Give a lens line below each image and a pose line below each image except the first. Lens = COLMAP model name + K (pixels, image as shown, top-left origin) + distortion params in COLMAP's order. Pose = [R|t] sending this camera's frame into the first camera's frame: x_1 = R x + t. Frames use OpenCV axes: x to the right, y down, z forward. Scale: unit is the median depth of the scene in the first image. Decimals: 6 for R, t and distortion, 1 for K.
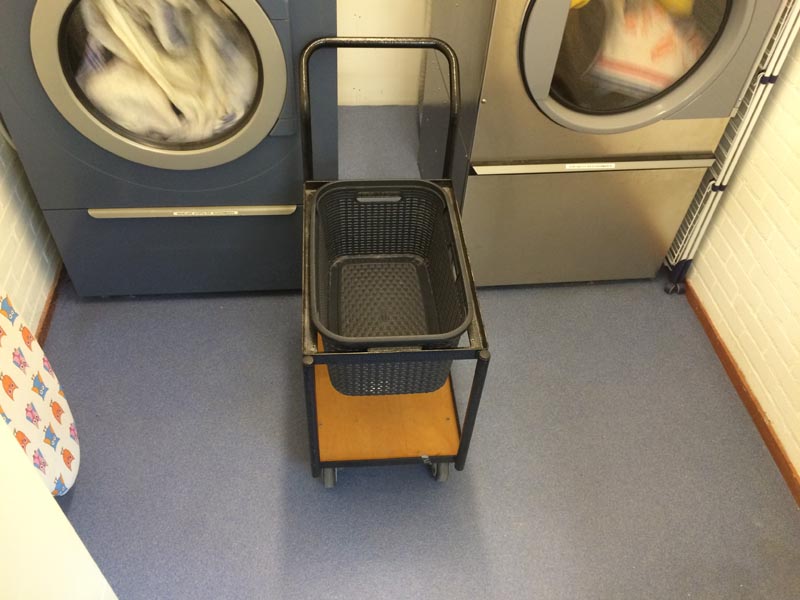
lens RADIAL K [[684.4, 0, 395.9], [0, 684.4, 296.6], [0, 0, 1]] dist [0.093888, -0.130246]
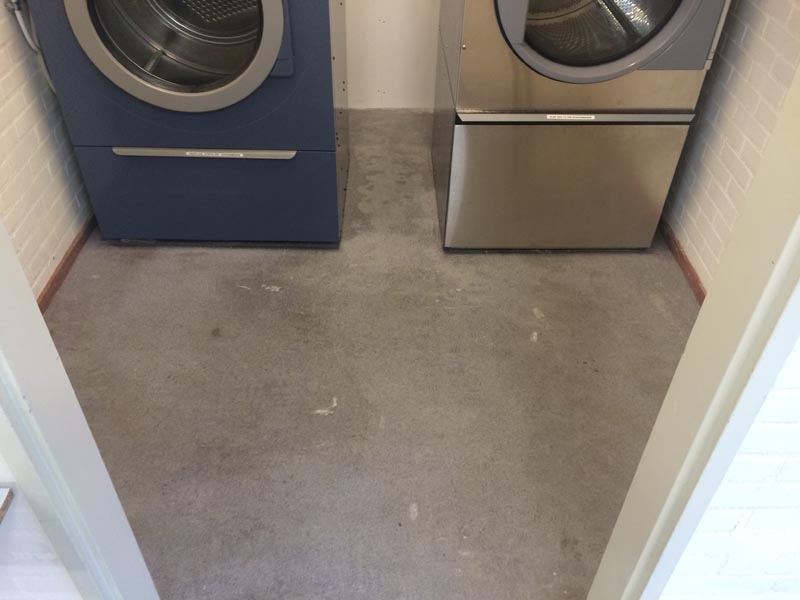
lens RADIAL K [[684.4, 0, 395.9], [0, 684.4, 296.6], [0, 0, 1]] dist [0.093888, -0.130246]
pose [[0.995017, 0.030399, -0.094958, 0.124163], [-0.042221, 0.991247, -0.125085, 0.229355], [0.090324, 0.128471, 0.987591, -0.036996]]
